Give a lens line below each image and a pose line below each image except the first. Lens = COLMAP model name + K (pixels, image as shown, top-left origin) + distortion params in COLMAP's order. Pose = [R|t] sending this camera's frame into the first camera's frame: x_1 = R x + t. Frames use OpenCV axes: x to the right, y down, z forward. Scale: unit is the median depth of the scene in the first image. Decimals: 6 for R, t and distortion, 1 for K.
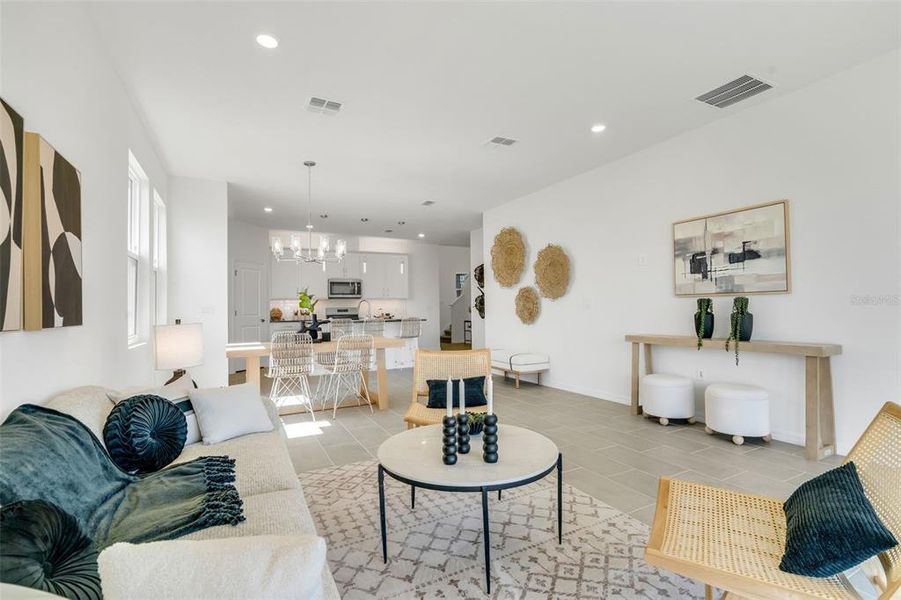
lens RADIAL K [[421.4, 0, 450.5], [0, 421.4, 300.0], [0, 0, 1]] dist [0.002314, 0.000531]
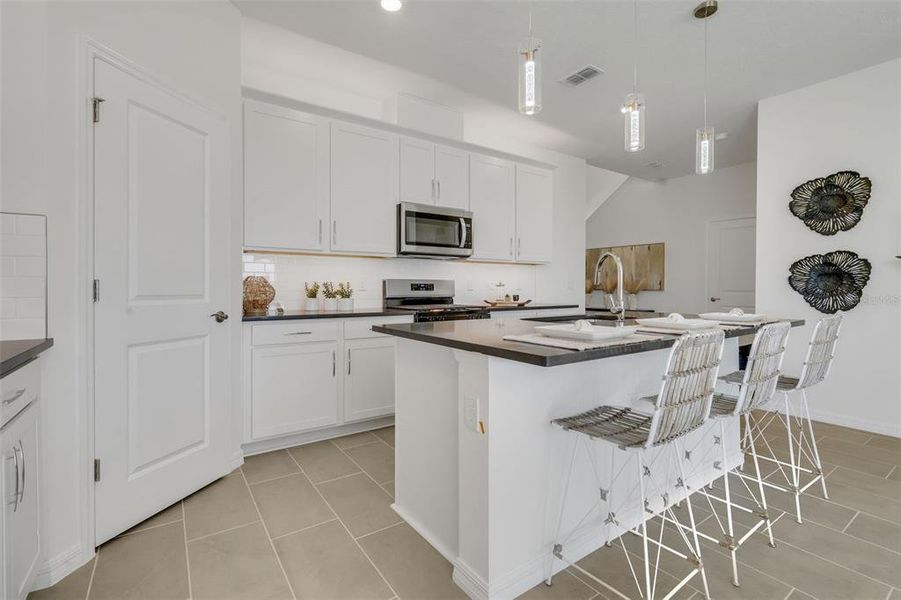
lens RADIAL K [[421.7, 0, 461.6], [0, 421.7, 295.5], [0, 0, 1]] dist [-0.000500, 0.000036]
pose [[0.989592, 0.014483, 0.143169, -0.301186], [-0.020300, 0.999023, 0.039249, 0.017569], [-0.142461, -0.041747, 0.988920, 0.644904]]
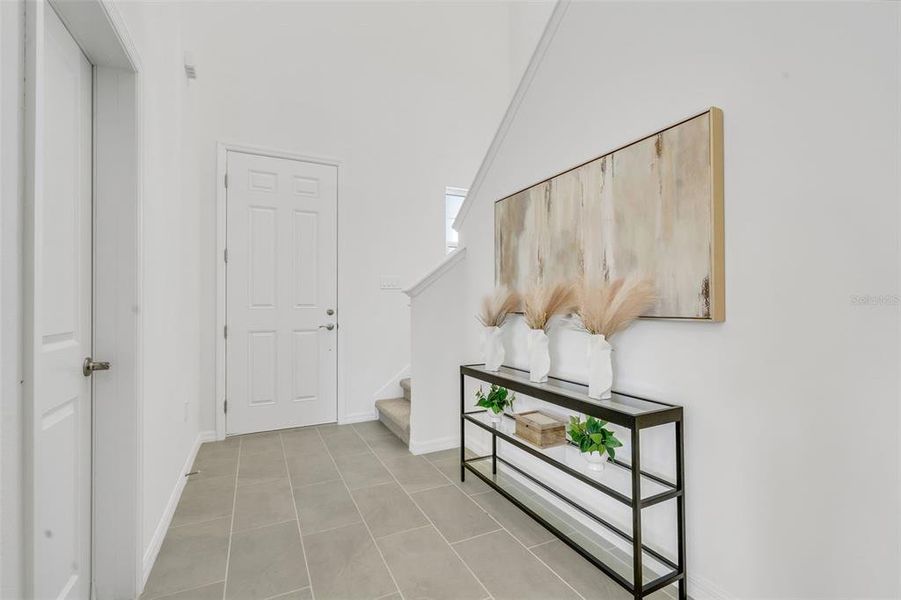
lens RADIAL K [[421.7, 0, 461.6], [0, 421.7, 295.5], [0, 0, 1]] dist [-0.000500, 0.000036]
pose [[0.999609, 0.012953, -0.024785, 0.060708], [-0.012788, 0.999895, 0.006830, 0.020625], [0.024871, -0.006510, 0.999669, 1.165755]]
